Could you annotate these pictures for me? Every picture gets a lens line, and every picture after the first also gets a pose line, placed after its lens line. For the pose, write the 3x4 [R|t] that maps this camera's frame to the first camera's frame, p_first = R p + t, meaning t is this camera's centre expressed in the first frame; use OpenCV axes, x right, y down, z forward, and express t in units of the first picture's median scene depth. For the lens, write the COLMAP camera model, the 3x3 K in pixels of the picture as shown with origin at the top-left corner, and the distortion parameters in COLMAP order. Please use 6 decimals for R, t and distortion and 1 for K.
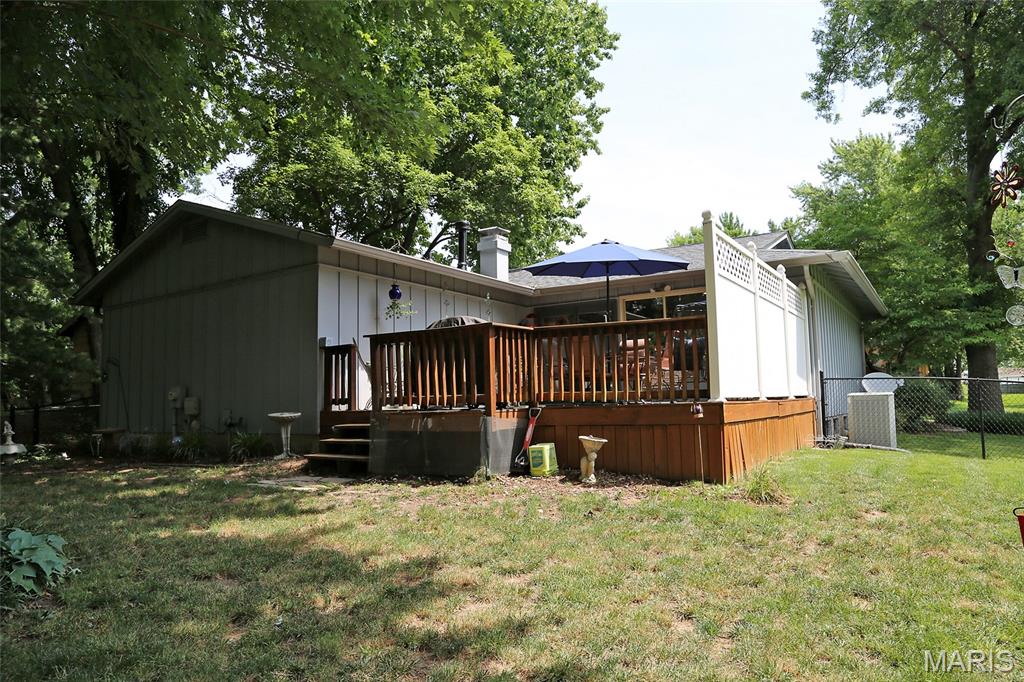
lens RADIAL K [[970.7, 0, 512.0], [0, 970.7, 341.0], [0, 0, 1]] dist [-0.116830, 0.000292]
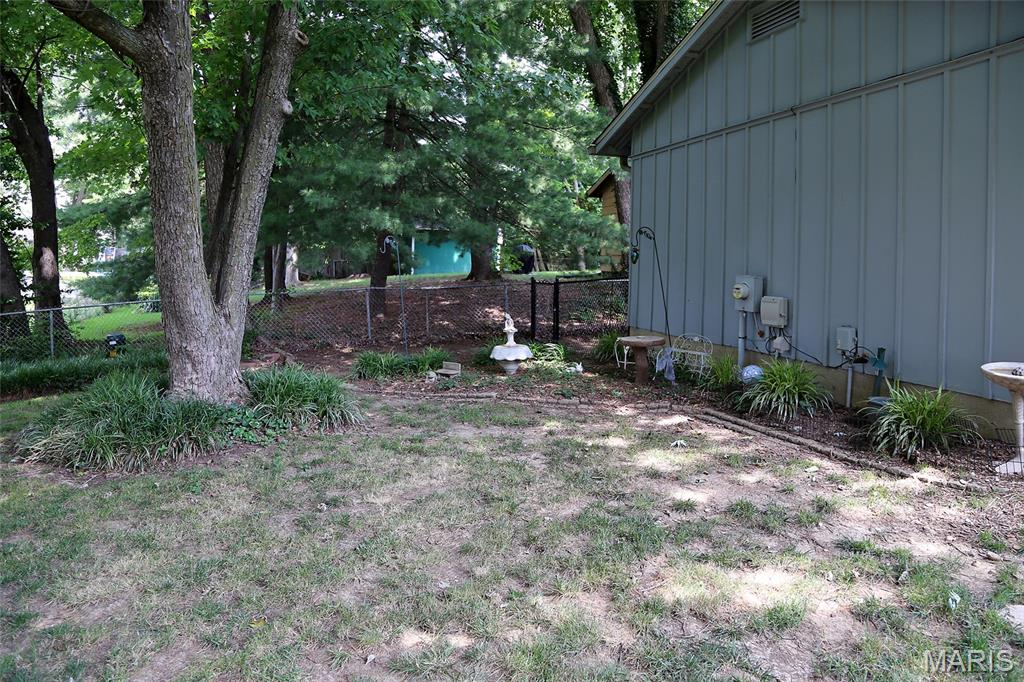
lens RADIAL K [[970.7, 0, 512.0], [0, 970.7, 341.0], [0, 0, 1]] dist [-0.116830, 0.000292]
pose [[0.862150, 0.049736, -0.504206, -0.152485], [0.025245, 0.989717, 0.140795, -0.001909], [0.506024, -0.134115, 0.852029, 0.358223]]
